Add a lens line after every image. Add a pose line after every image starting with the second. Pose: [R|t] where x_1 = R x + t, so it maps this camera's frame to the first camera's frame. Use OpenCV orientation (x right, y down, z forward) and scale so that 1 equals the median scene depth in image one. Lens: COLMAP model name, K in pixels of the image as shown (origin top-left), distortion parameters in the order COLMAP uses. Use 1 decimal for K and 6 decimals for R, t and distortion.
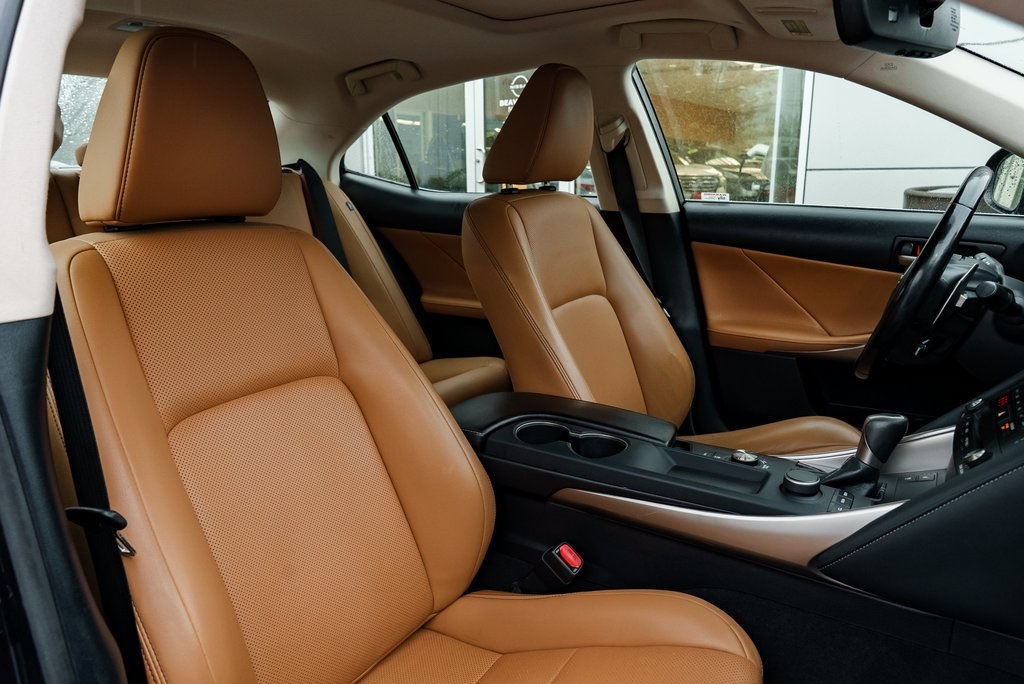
lens RADIAL K [[699.7, 0, 506.3], [0, 699.7, 345.0], [0, 0, 1]] dist [-0.023467, 0.015082]
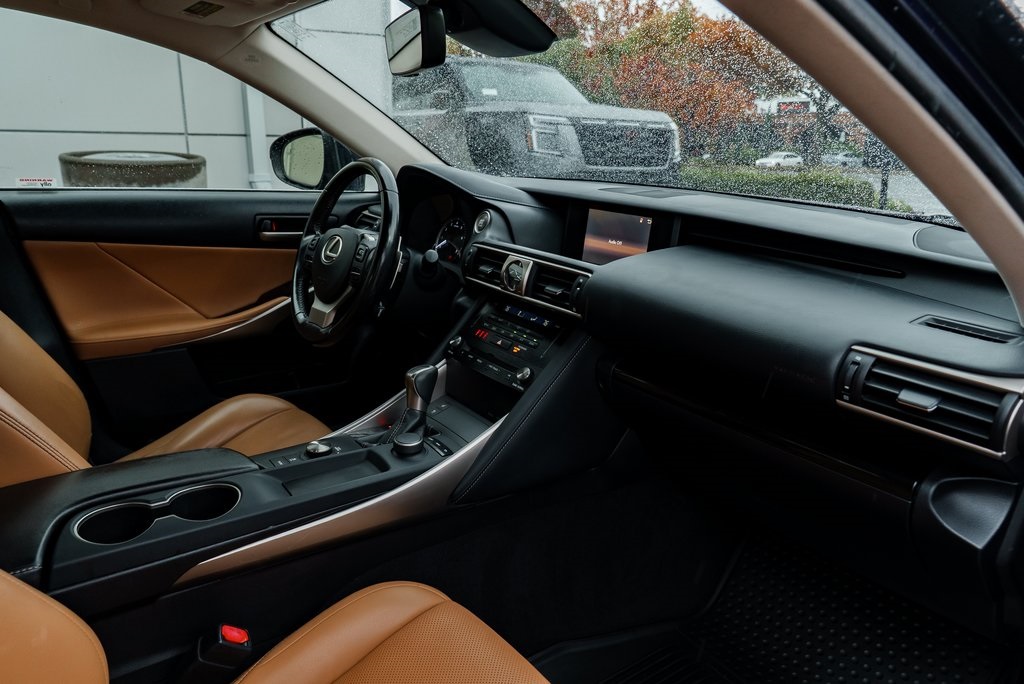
lens RADIAL K [[699.7, 0, 507.8], [0, 699.7, 346.0], [0, 0, 1]] dist [-0.023467, 0.015082]
pose [[0.372709, -0.247407, 0.894359, -0.213452], [0.191093, 0.963608, 0.186928, -0.060128], [-0.908059, 0.101236, 0.406423, 0.151407]]
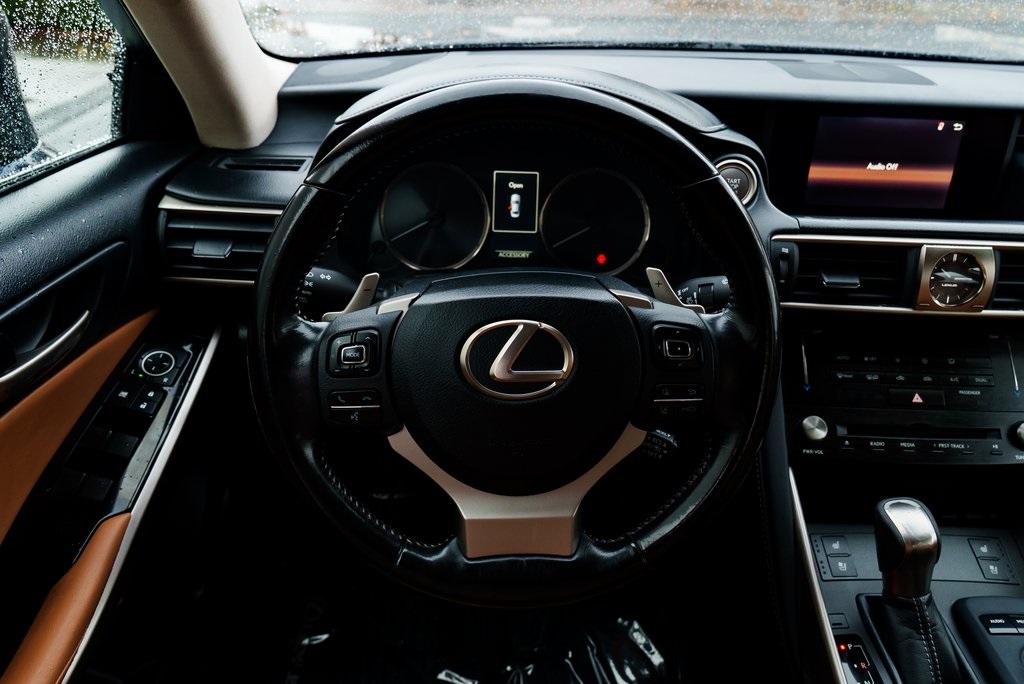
lens RADIAL K [[760.4, 0, 504.5], [0, 760.4, 349.3], [0, 0, 1]] dist [-0.020346, 0.017774]
pose [[-0.548985, -0.418822, 0.723328, 0.138934], [0.171943, 0.790300, 0.588101, -0.205174], [-0.817955, 0.447230, -0.361849, 0.634973]]
